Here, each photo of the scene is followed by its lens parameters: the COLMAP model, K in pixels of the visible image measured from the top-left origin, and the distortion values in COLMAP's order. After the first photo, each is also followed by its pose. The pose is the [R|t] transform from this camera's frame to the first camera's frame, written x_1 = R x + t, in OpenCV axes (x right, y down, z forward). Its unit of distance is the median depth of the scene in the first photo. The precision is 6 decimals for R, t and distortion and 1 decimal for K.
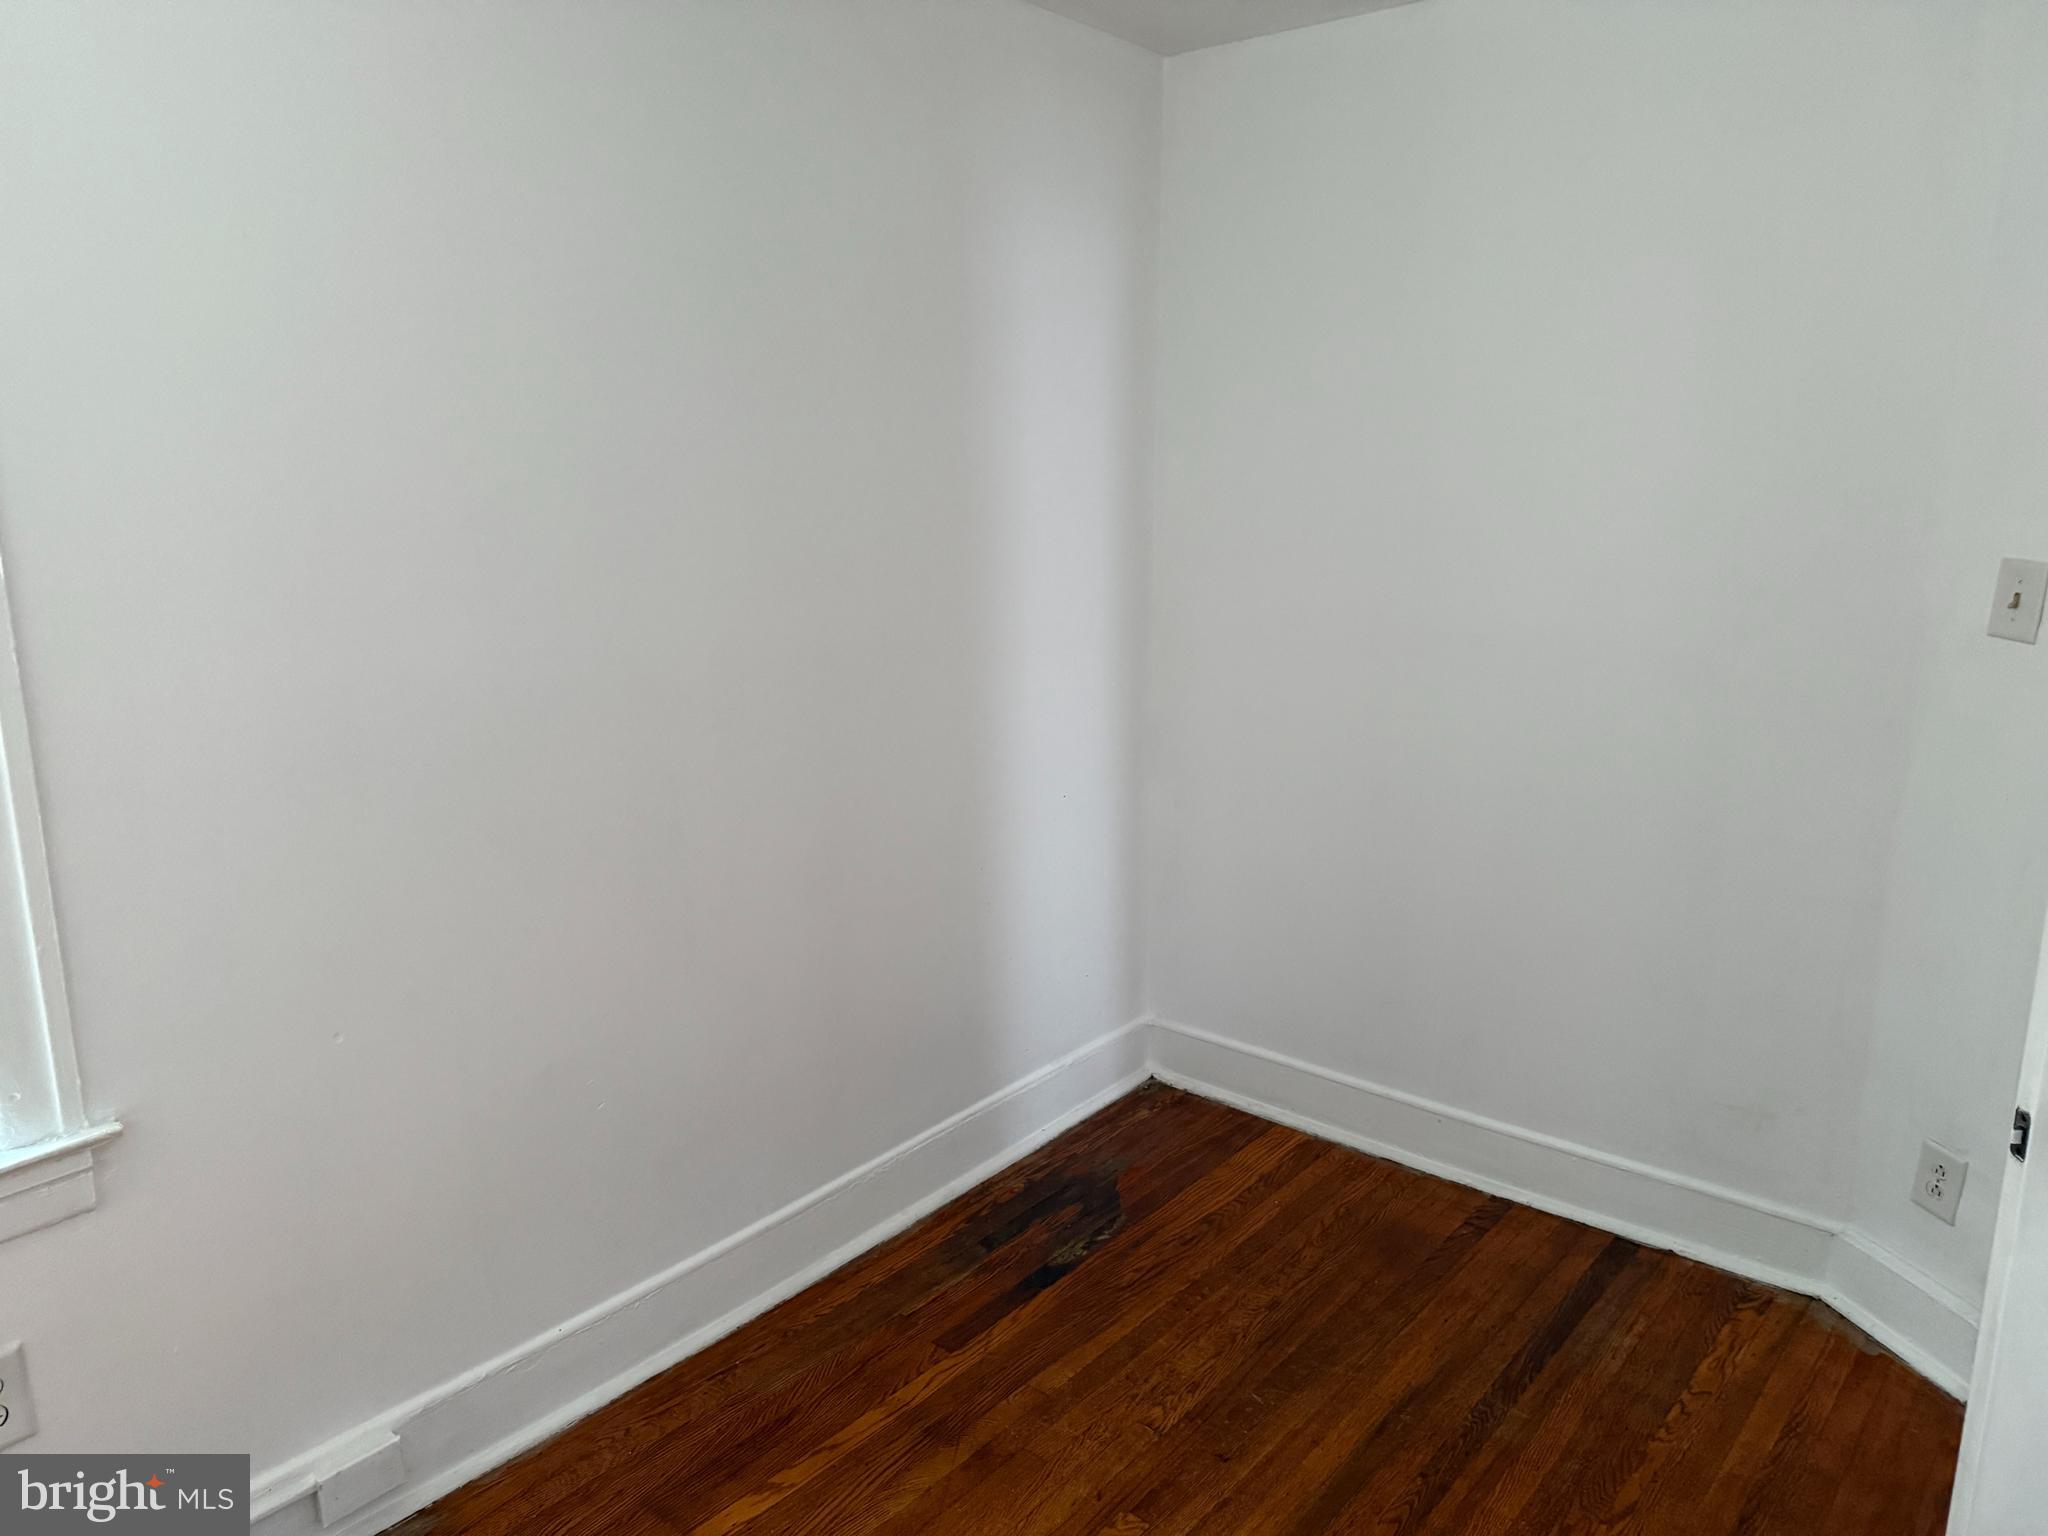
lens RADIAL K [[1422.1, 0, 1025.8], [0, 1422.1, 771.0], [0, 0, 1]] dist [0.007146, -0.023025]
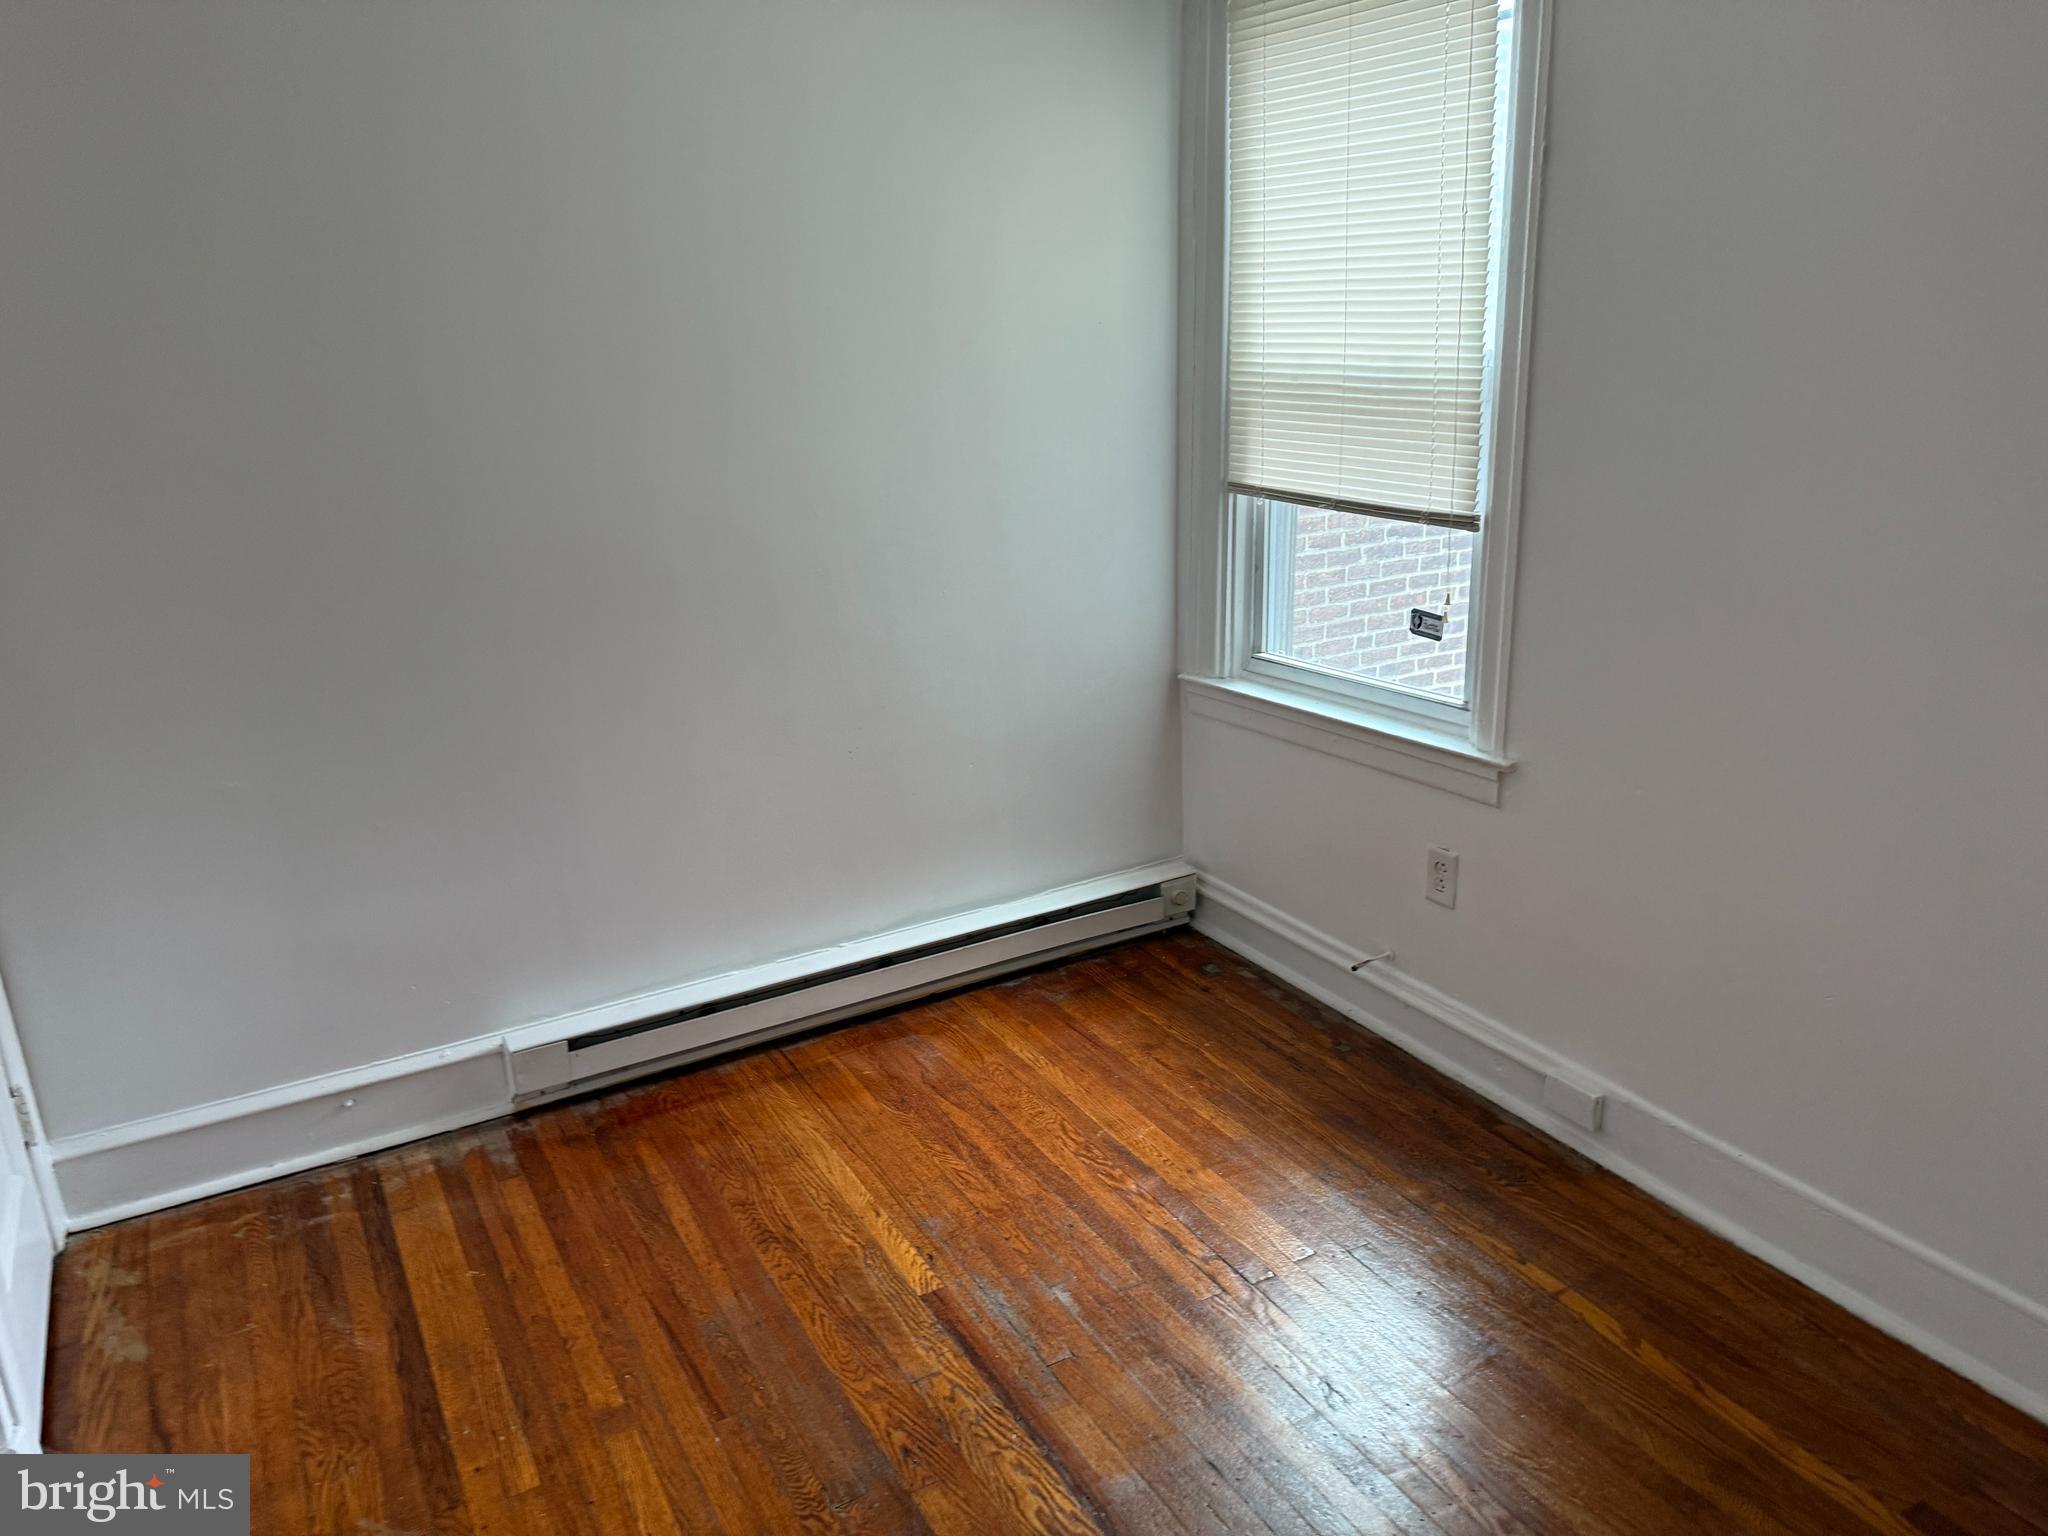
lens RADIAL K [[1422.1, 0, 1026.0], [0, 1422.1, 765.3], [0, 0, 1]] dist [0.007146, -0.023025]
pose [[-0.345434, 0.296095, -0.890507, 0.764058], [-0.176475, 0.911495, 0.371529, -0.195897], [0.921701, 0.285491, -0.262608, 0.703330]]
